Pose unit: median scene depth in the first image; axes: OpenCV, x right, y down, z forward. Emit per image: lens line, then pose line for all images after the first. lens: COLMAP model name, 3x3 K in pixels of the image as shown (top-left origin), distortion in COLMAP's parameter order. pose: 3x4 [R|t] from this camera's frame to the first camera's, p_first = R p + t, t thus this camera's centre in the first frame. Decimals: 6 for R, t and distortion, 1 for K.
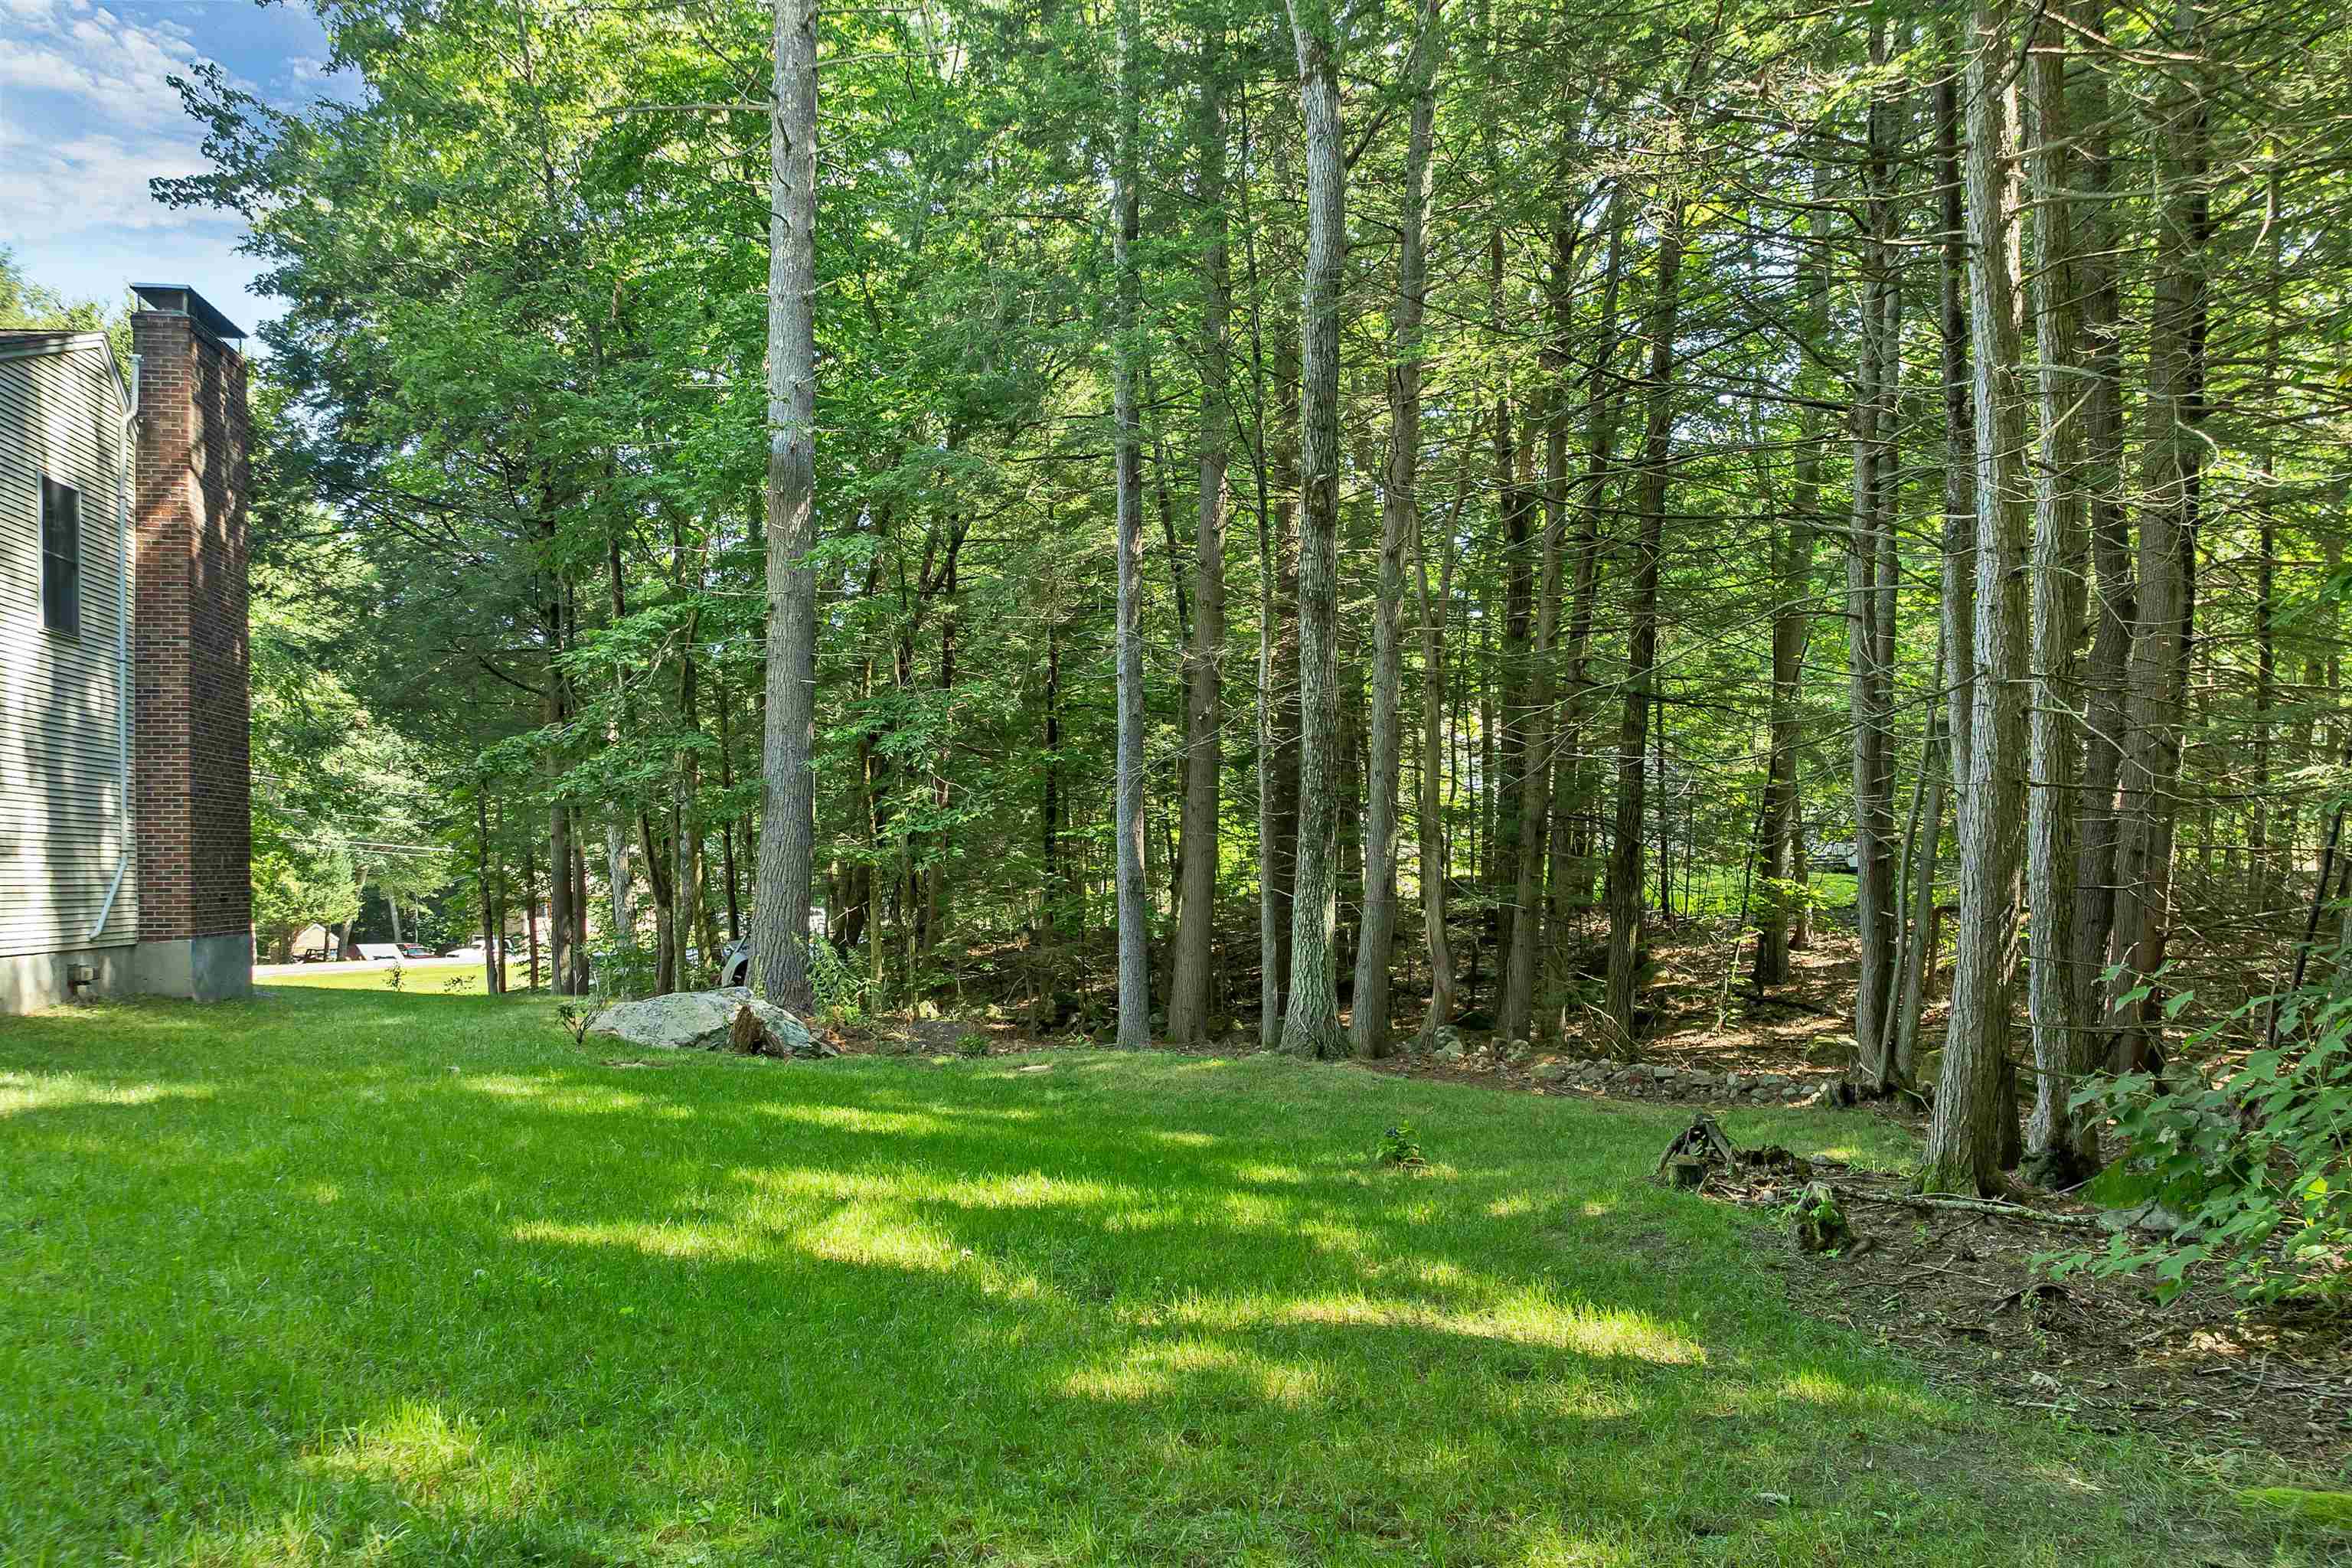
lens RADIAL K [[1682.3, 0, 1185.4], [0, 1682.3, 884.2], [0, 0, 1]] dist [-0.039220, 0.001512]
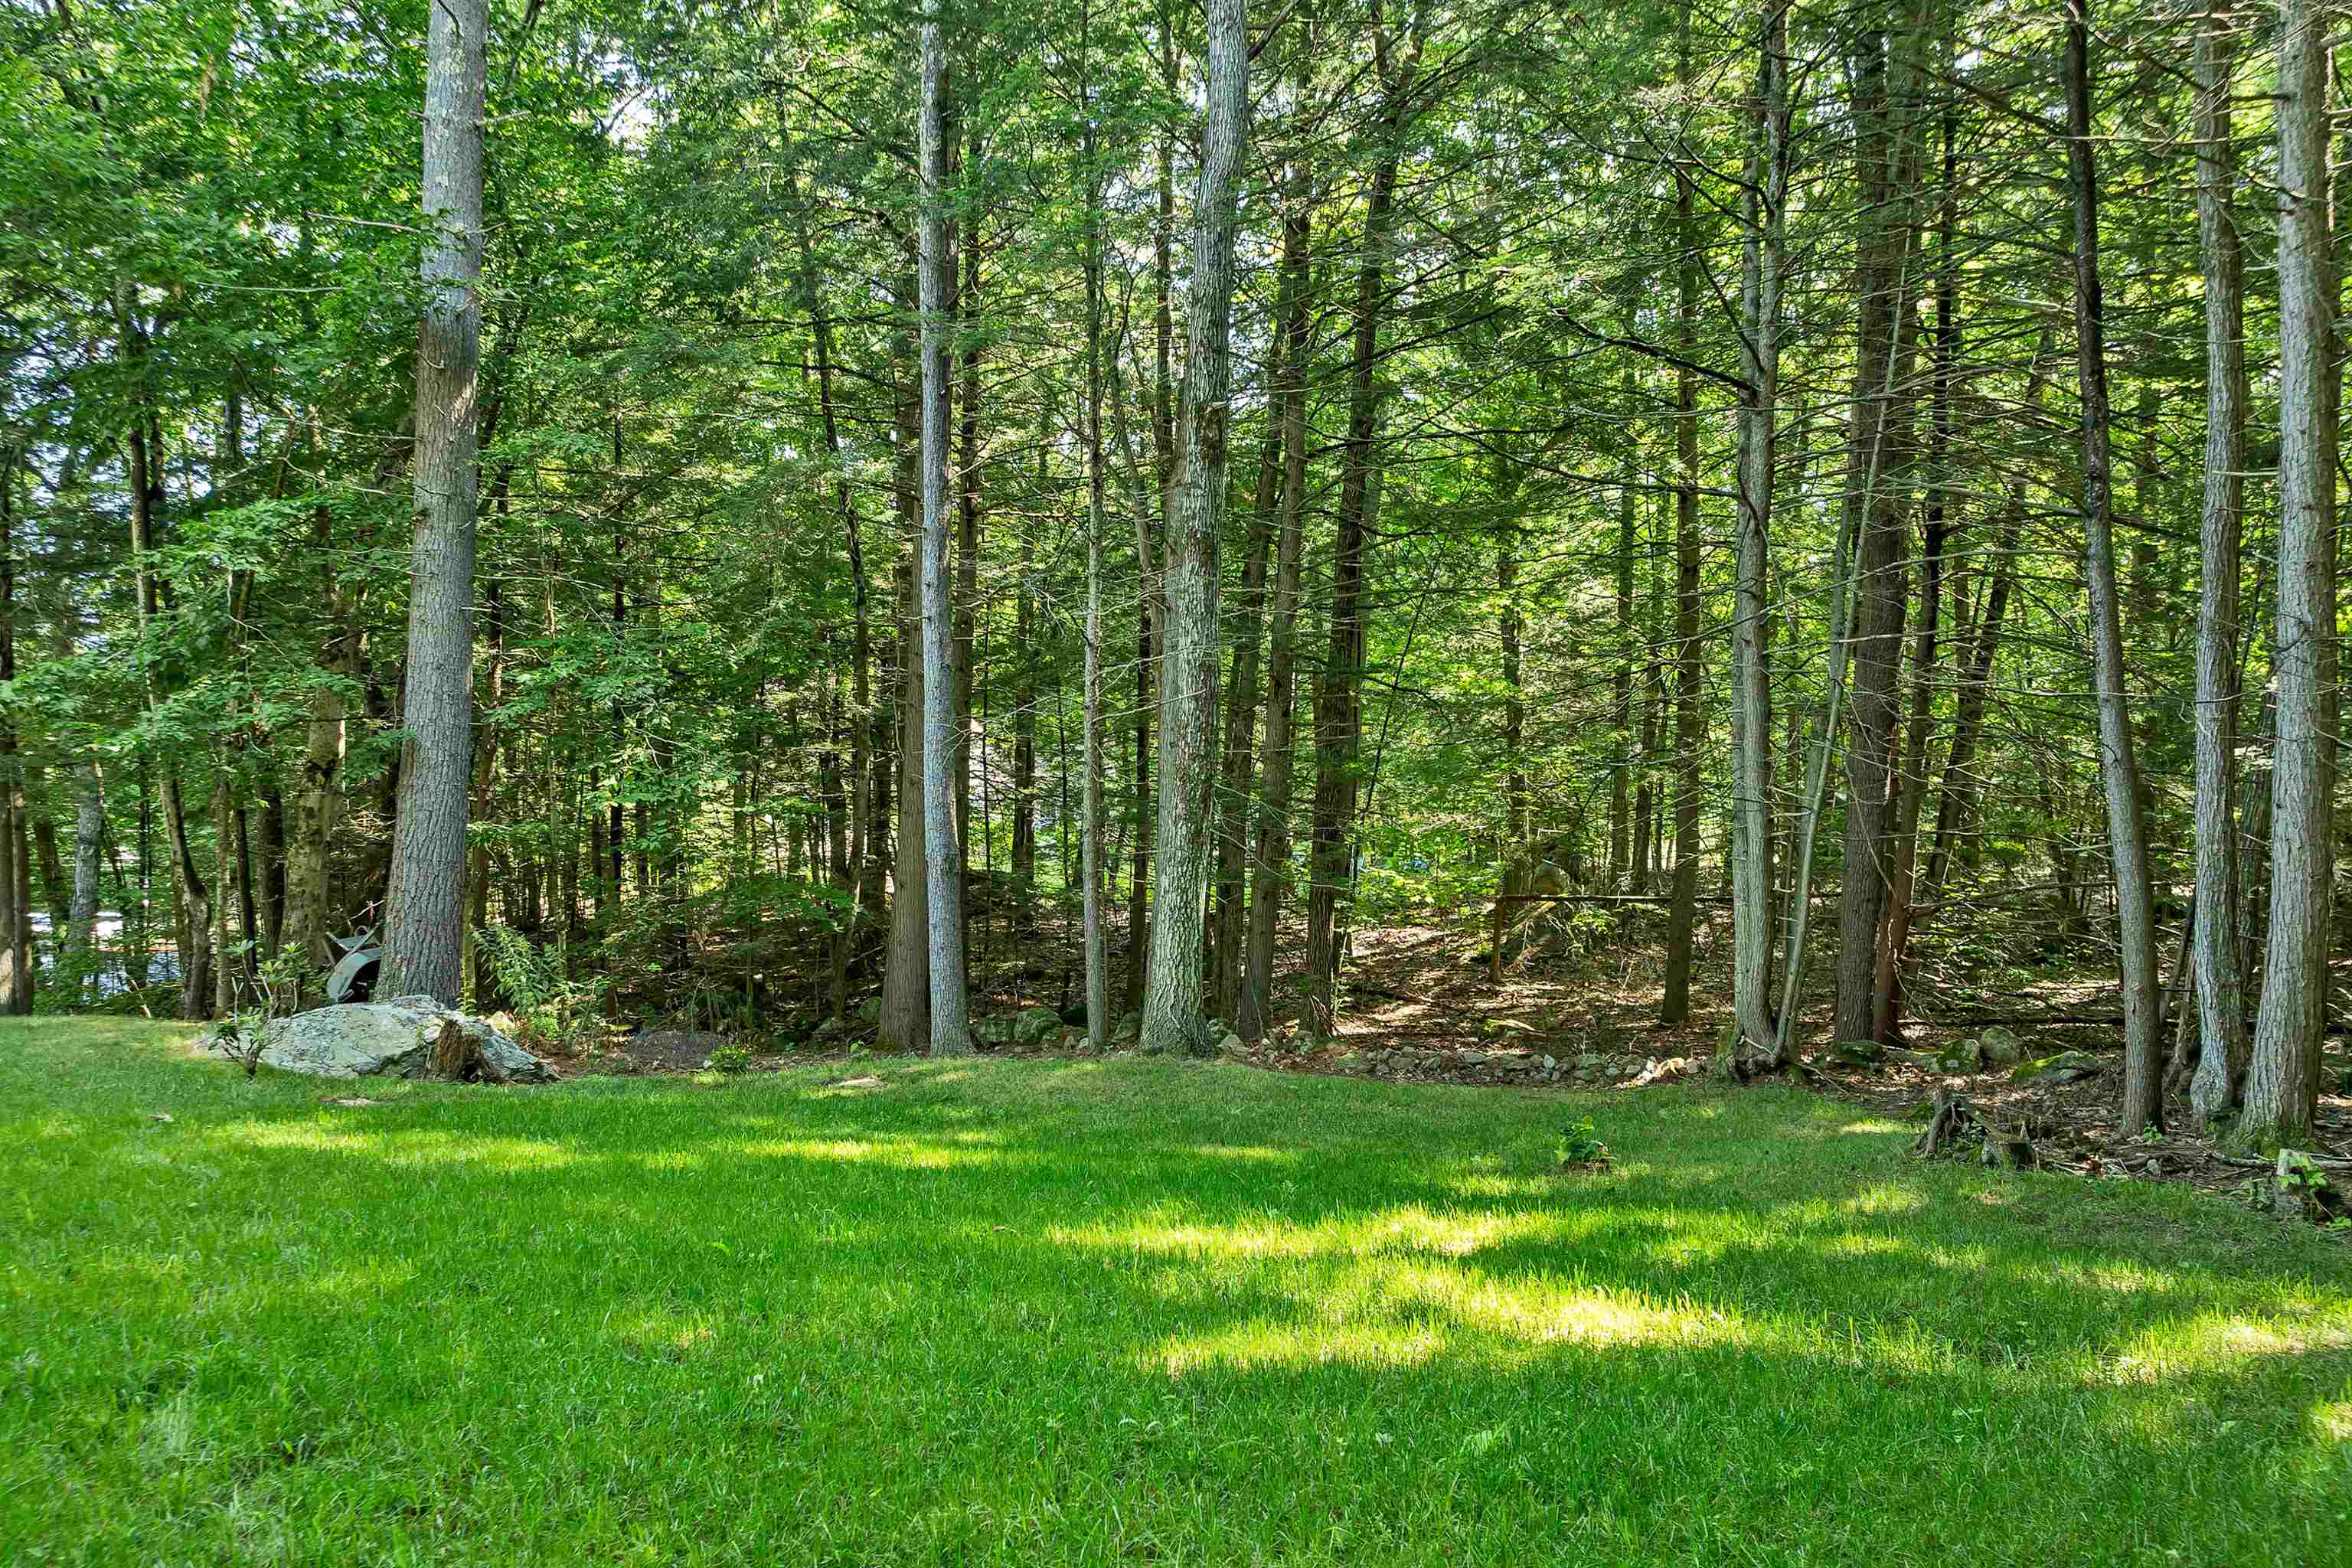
lens RADIAL K [[1696.7, 0, 1170.9], [0, 1696.7, 855.9], [0, 0, 1]] dist [0.006061, -0.053011]
pose [[0.930158, 0.003121, 0.367147, -0.240995], [0.002061, 0.999904, -0.013721, 0.008968], [-0.367155, 0.013520, 0.930062, 0.150233]]
